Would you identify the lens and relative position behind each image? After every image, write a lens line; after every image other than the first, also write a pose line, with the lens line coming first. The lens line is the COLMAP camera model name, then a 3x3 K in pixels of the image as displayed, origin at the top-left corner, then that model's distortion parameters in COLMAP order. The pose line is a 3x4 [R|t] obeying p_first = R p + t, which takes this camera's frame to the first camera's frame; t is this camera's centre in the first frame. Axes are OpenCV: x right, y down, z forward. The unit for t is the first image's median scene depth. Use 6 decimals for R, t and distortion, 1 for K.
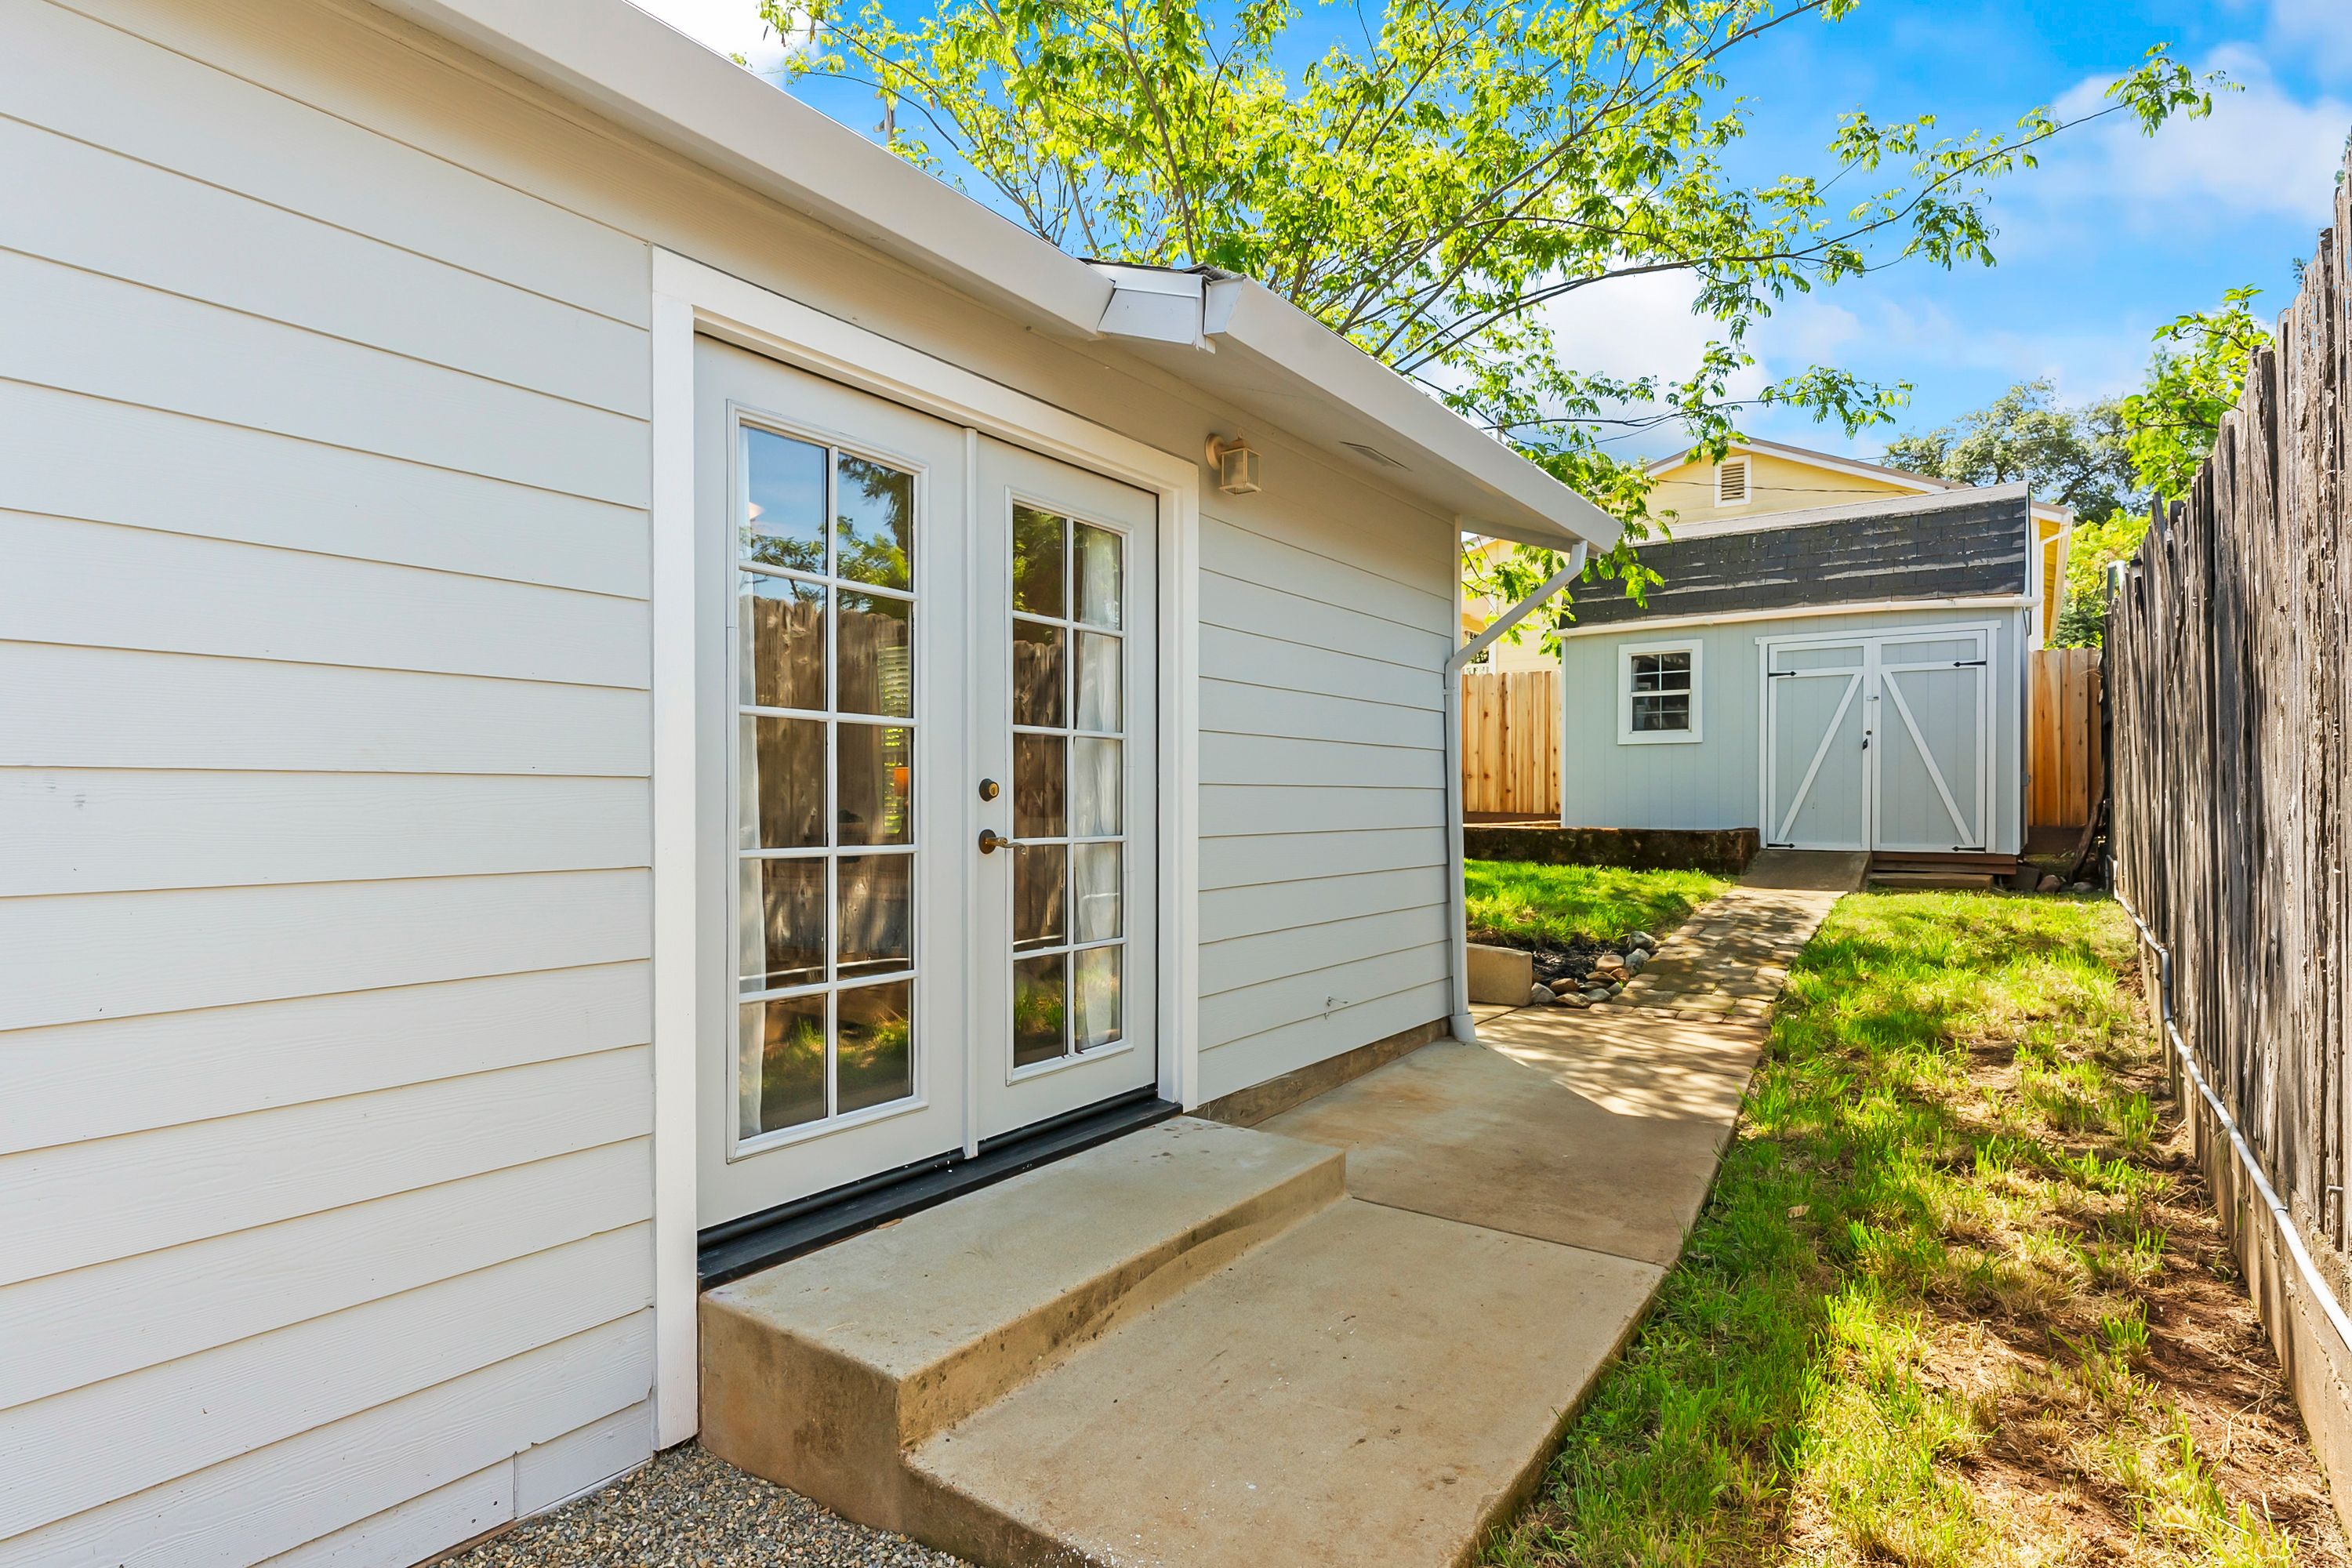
lens RADIAL K [[1212.3, 0, 1157.0], [0, 1212.3, 820.3], [0, 0, 1]] dist [-0.001603, 0.000121]
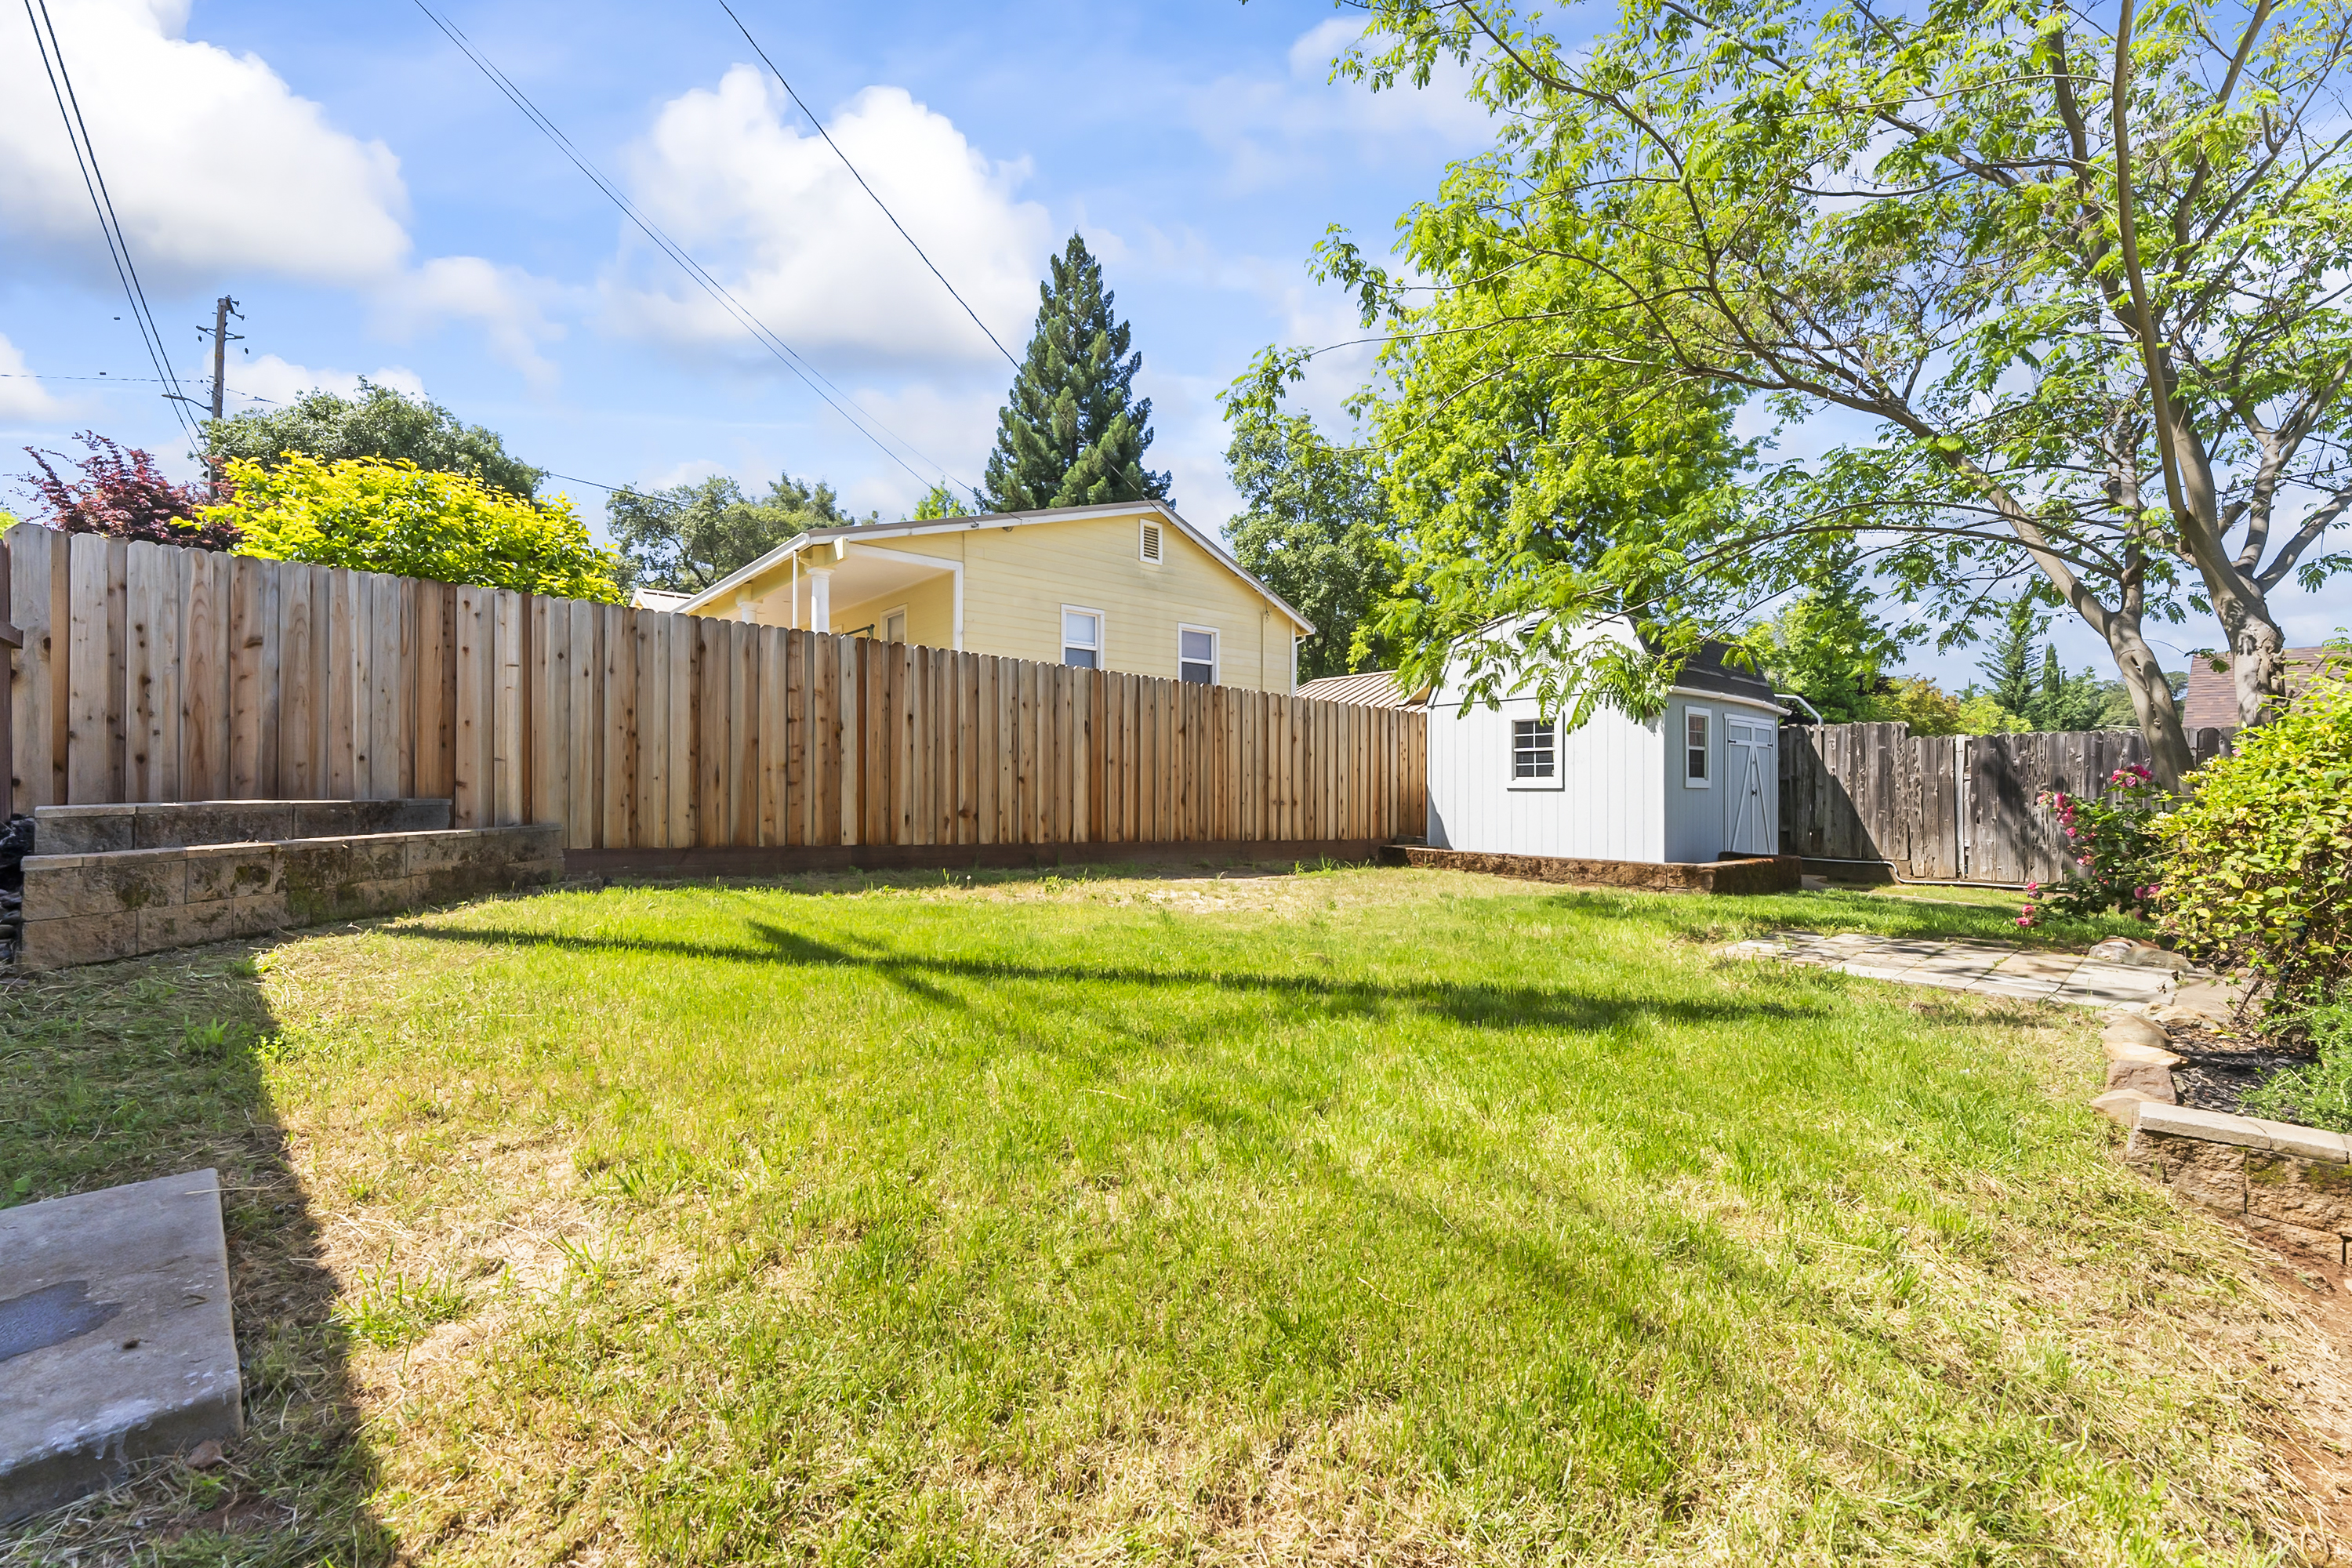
lens RADIAL K [[949.6, 0, 1187.9], [0, 949.6, 781.1], [0, 0, 1]] dist [-0.000697, 0.000122]
pose [[0.211766, 0.013178, 0.977232, -0.745841], [0.011100, 0.999812, -0.015888, -0.067572], [-0.977257, 0.014212, 0.211580, 1.454588]]
